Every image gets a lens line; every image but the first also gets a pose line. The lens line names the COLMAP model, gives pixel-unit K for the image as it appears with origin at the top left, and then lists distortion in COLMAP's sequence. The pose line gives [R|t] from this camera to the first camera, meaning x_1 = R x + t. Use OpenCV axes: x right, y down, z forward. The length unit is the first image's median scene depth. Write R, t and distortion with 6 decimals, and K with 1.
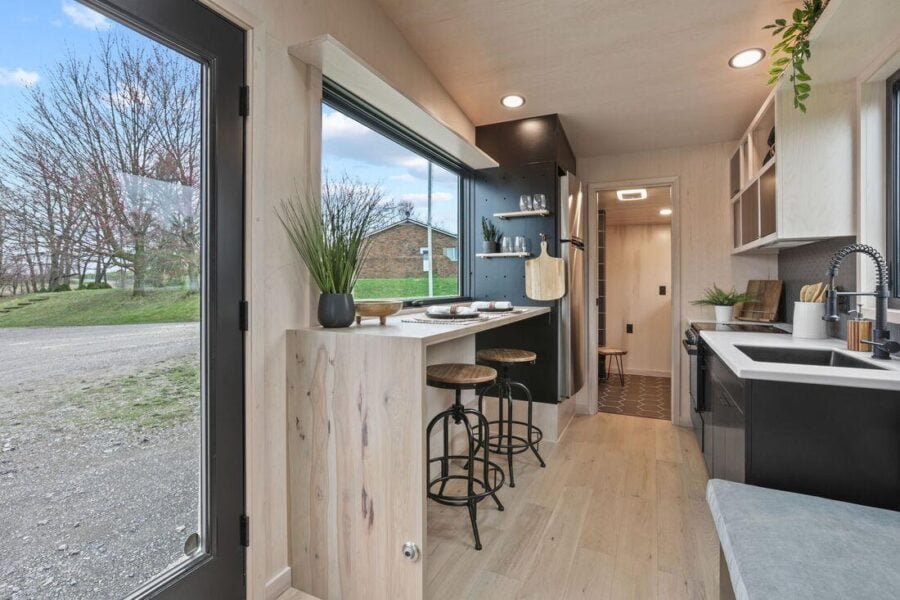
lens RADIAL K [[425.5, 0, 454.7], [0, 425.5, 282.6], [0, 0, 1]] dist [-0.019635, 0.000496]
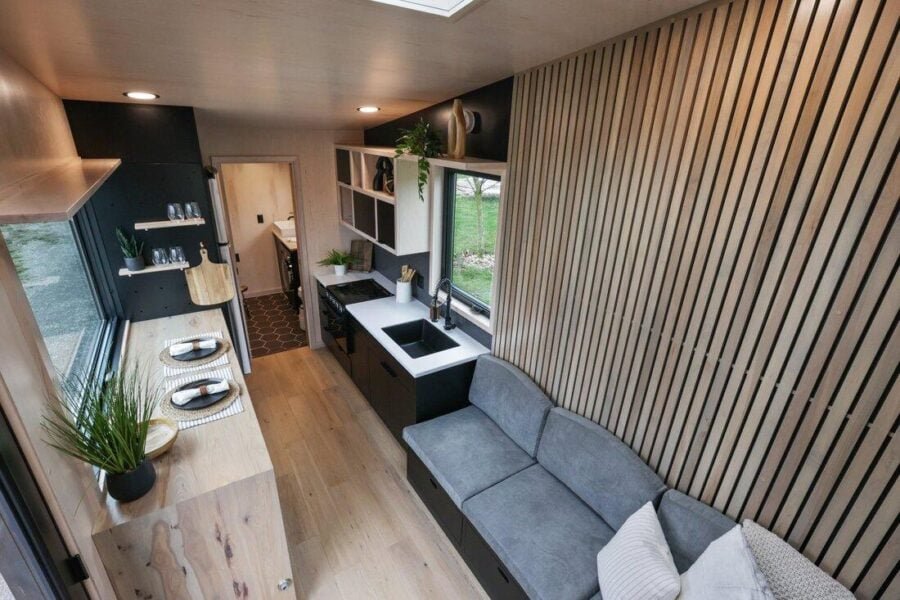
lens RADIAL K [[413.8, 0, 446.3], [0, 413.8, 299.0], [0, 0, 1]] dist [-0.003230, 0.000160]
pose [[0.536325, -0.302304, 0.788015, -0.325854], [-0.035739, 0.924683, 0.379057, -0.434315], [-0.843255, -0.231461, 0.485126, 0.032357]]
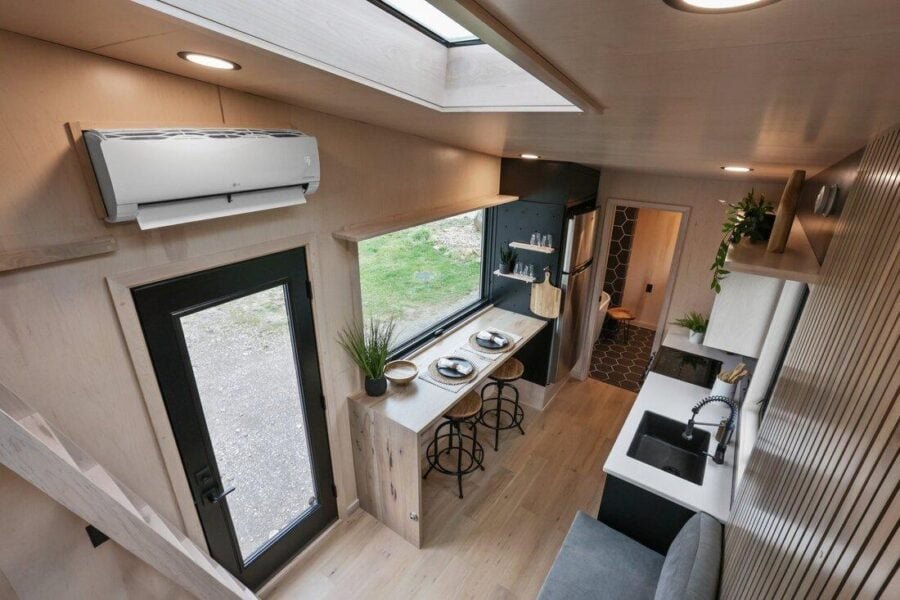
lens RADIAL K [[414.1, 0, 450.0], [0, 414.1, 300.0], [0, 0, 1]] dist [-0.040903, 0.024582]
pose [[0.983447, 0.082799, -0.161171, 0.151532], [-0.015478, 0.924625, 0.380564, -0.543343], [0.180533, -0.371770, 0.910601, -0.183278]]
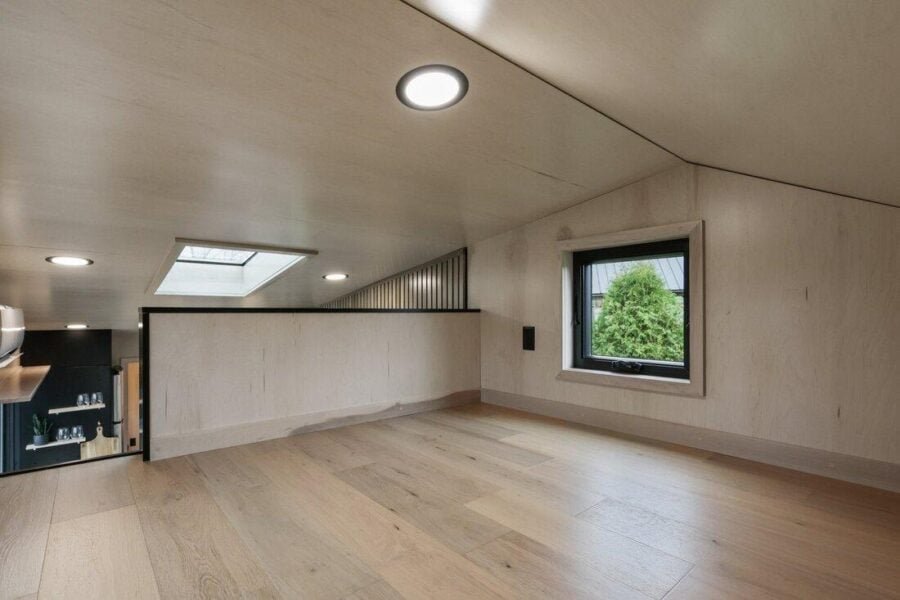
lens RADIAL K [[429.2, 0, 449.6], [0, 429.2, 310.6], [0, 0, 1]] dist [-0.003603, -0.000321]
pose [[0.412080, -0.000318, 0.911148, -0.643882], [-0.001393, 0.999999, 0.000979, -0.534402], [-0.911147, -0.001672, 0.412079, -0.627039]]
